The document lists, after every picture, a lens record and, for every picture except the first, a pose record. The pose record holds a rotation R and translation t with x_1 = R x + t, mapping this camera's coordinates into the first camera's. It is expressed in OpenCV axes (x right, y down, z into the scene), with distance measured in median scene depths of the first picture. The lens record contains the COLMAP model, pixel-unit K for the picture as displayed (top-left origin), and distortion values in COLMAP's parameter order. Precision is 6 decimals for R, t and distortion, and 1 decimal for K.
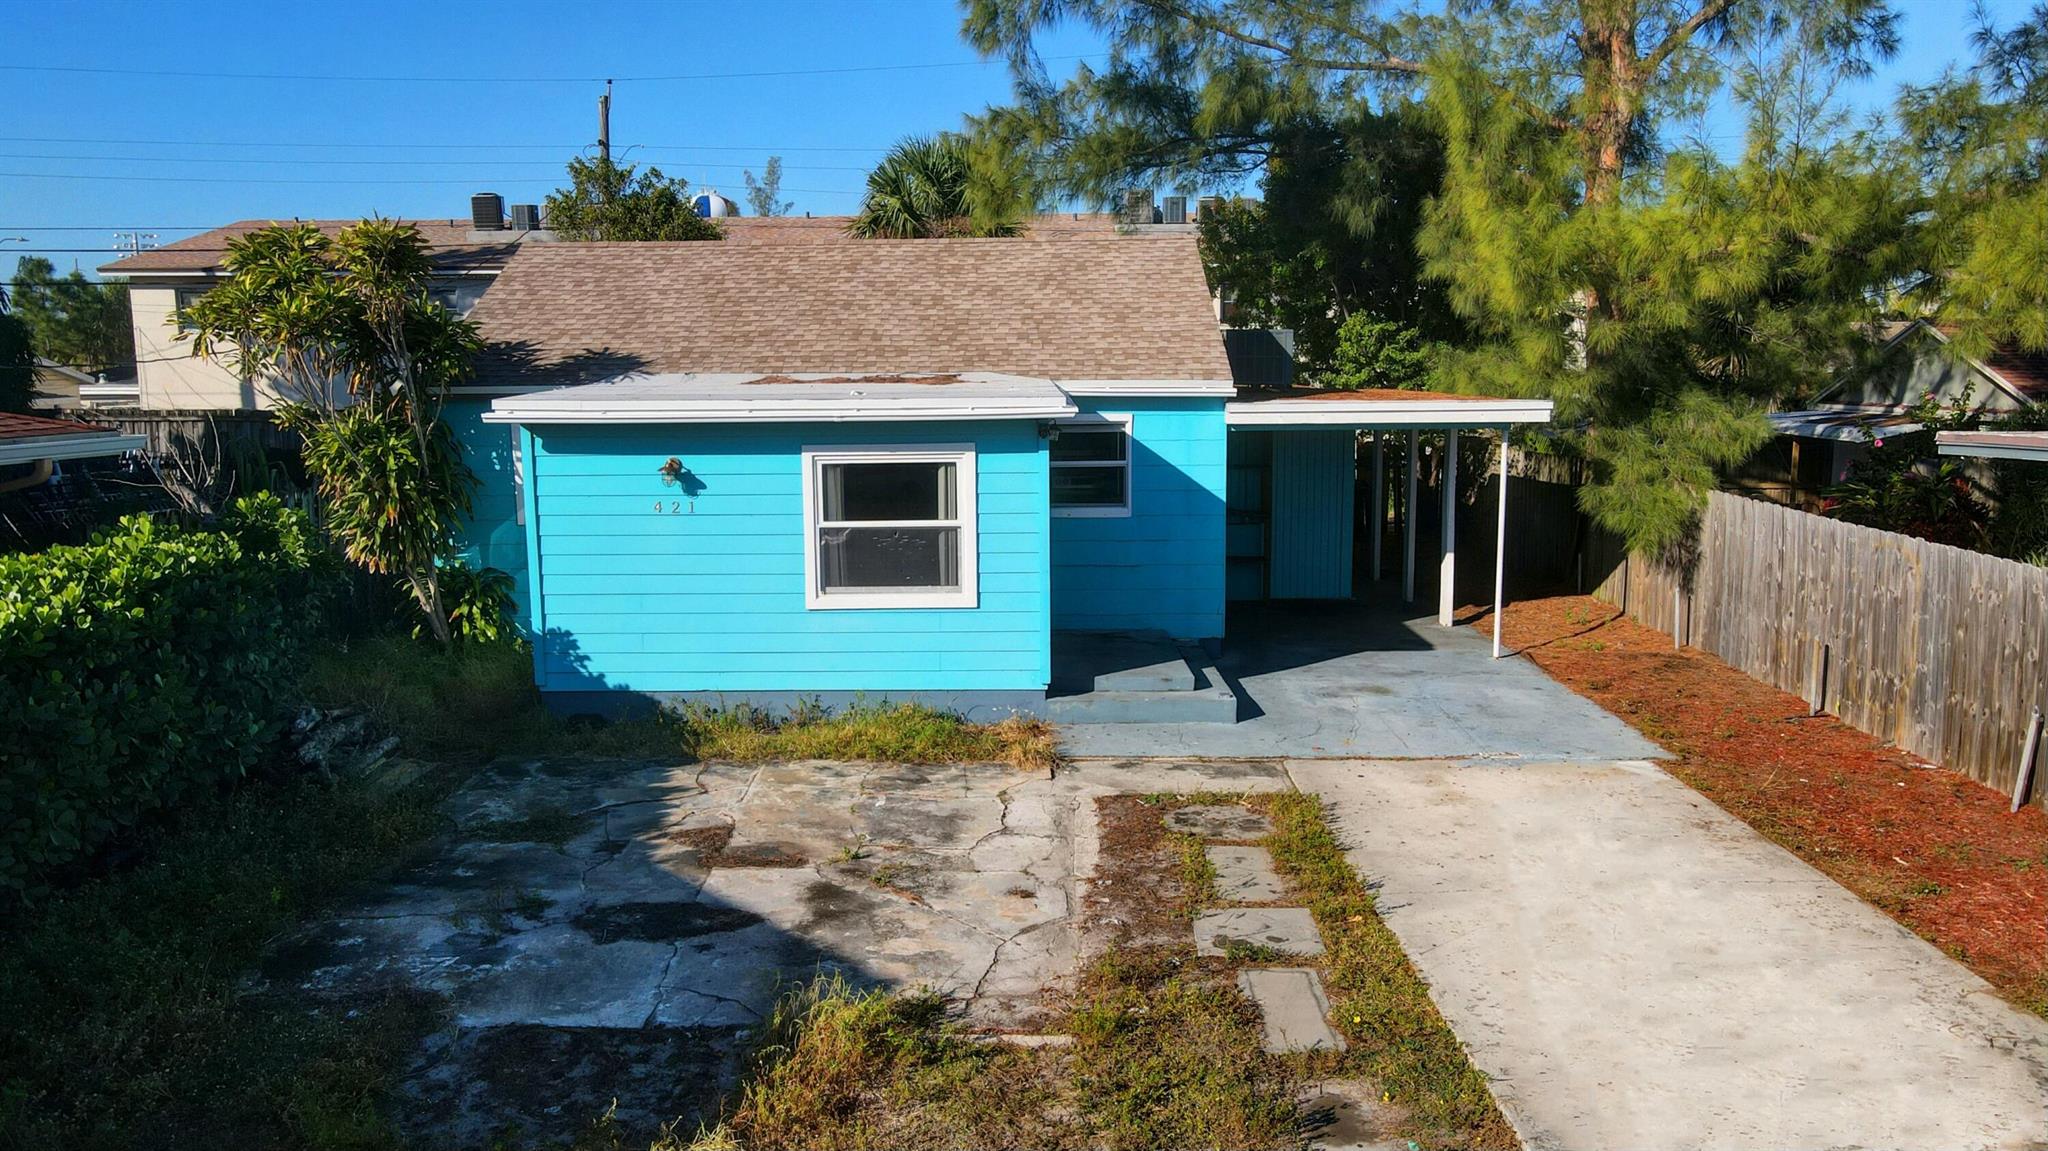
lens RADIAL K [[1528.0, 0, 1007.9], [0, 1528.0, 575.0], [0, 0, 1]] dist [-0.013513, 0.040566]
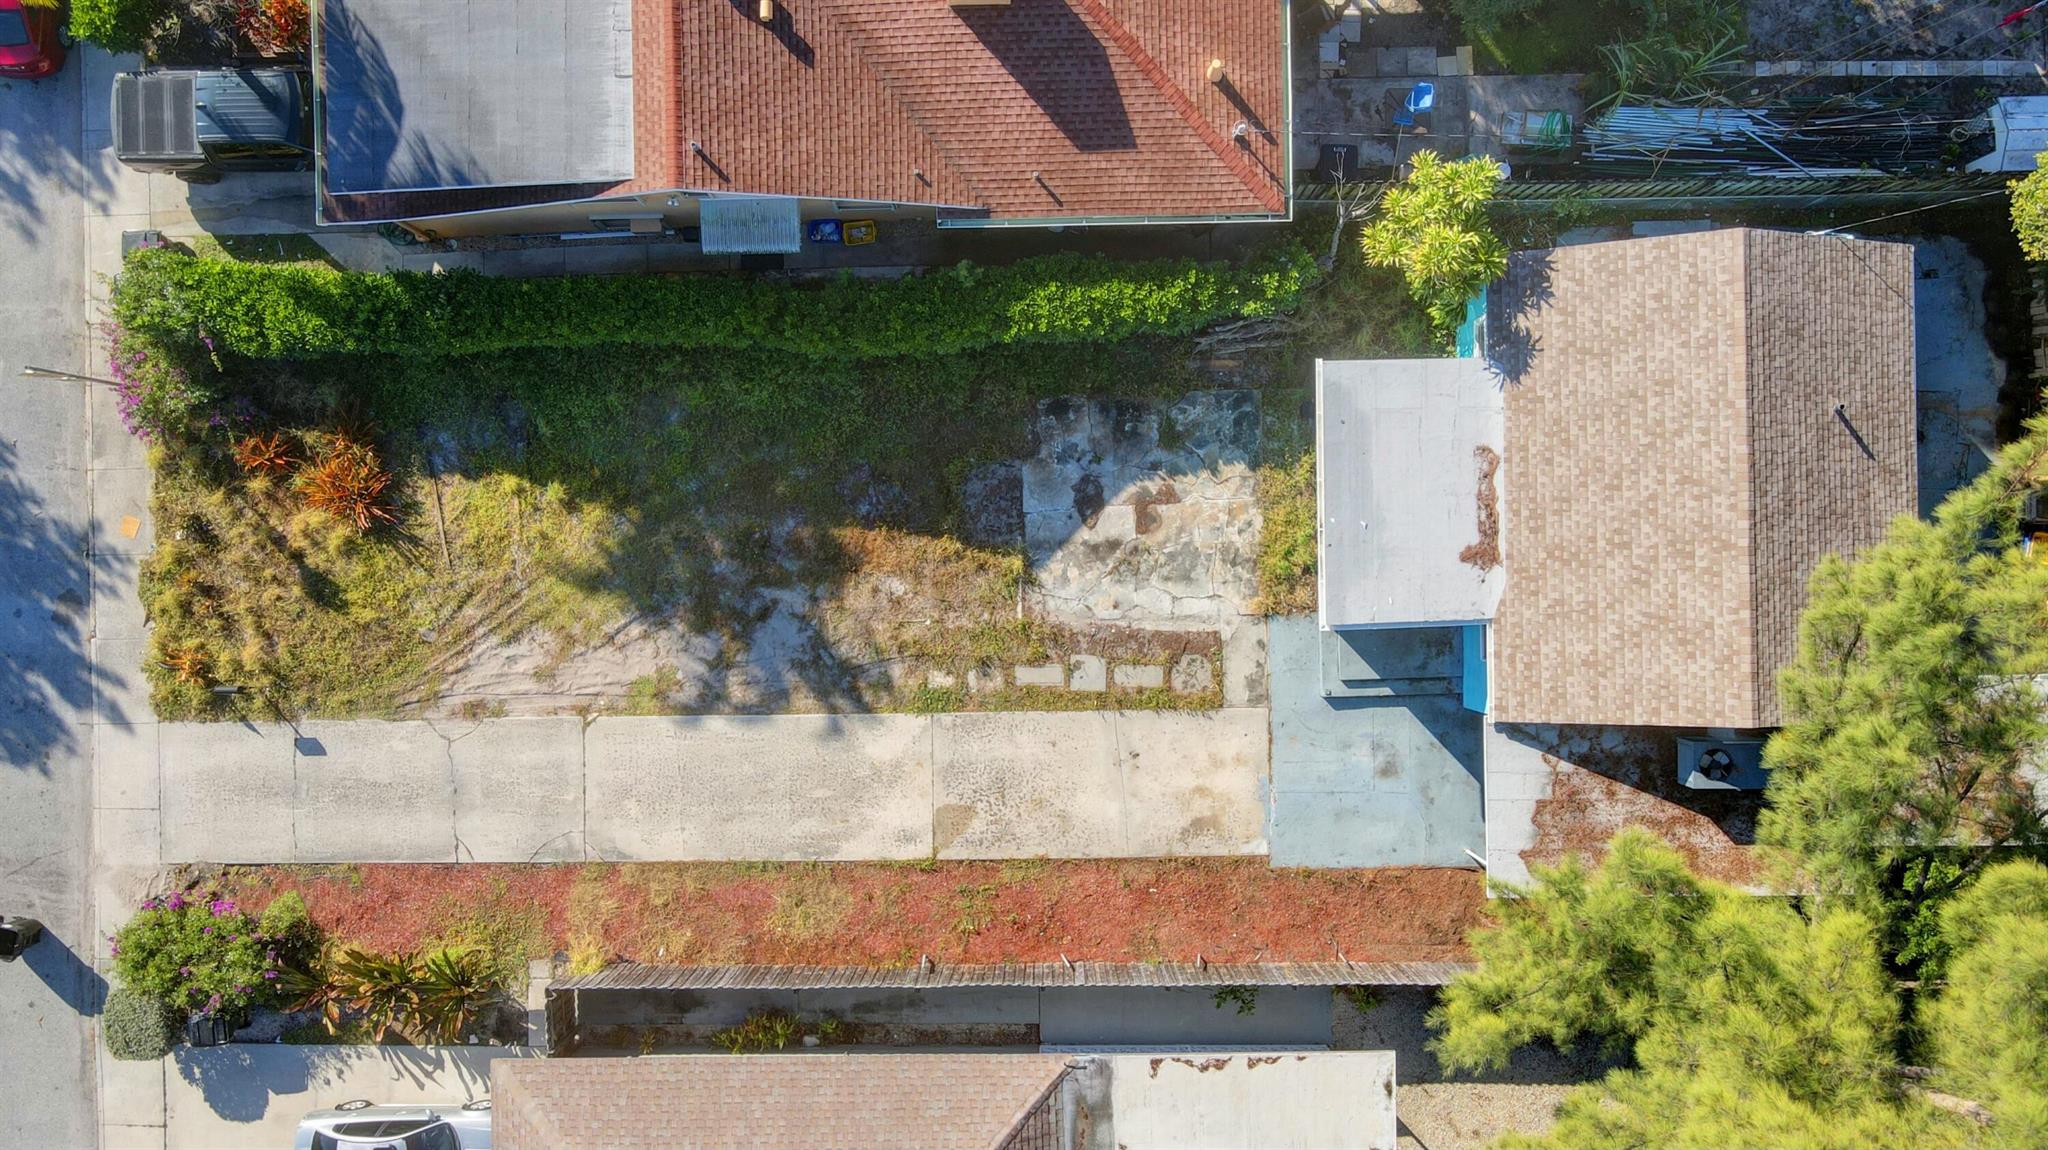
lens RADIAL K [[1528.0, 0, 1007.9], [0, 1528.0, 574.5], [0, 0, 1]] dist [-0.013513, 0.040566]
pose [[0.028620, 0.999587, 0.002766, -0.050762], [-0.114687, 0.000534, 0.993401, -2.130925], [0.992989, -0.028748, 0.114655, 0.285202]]
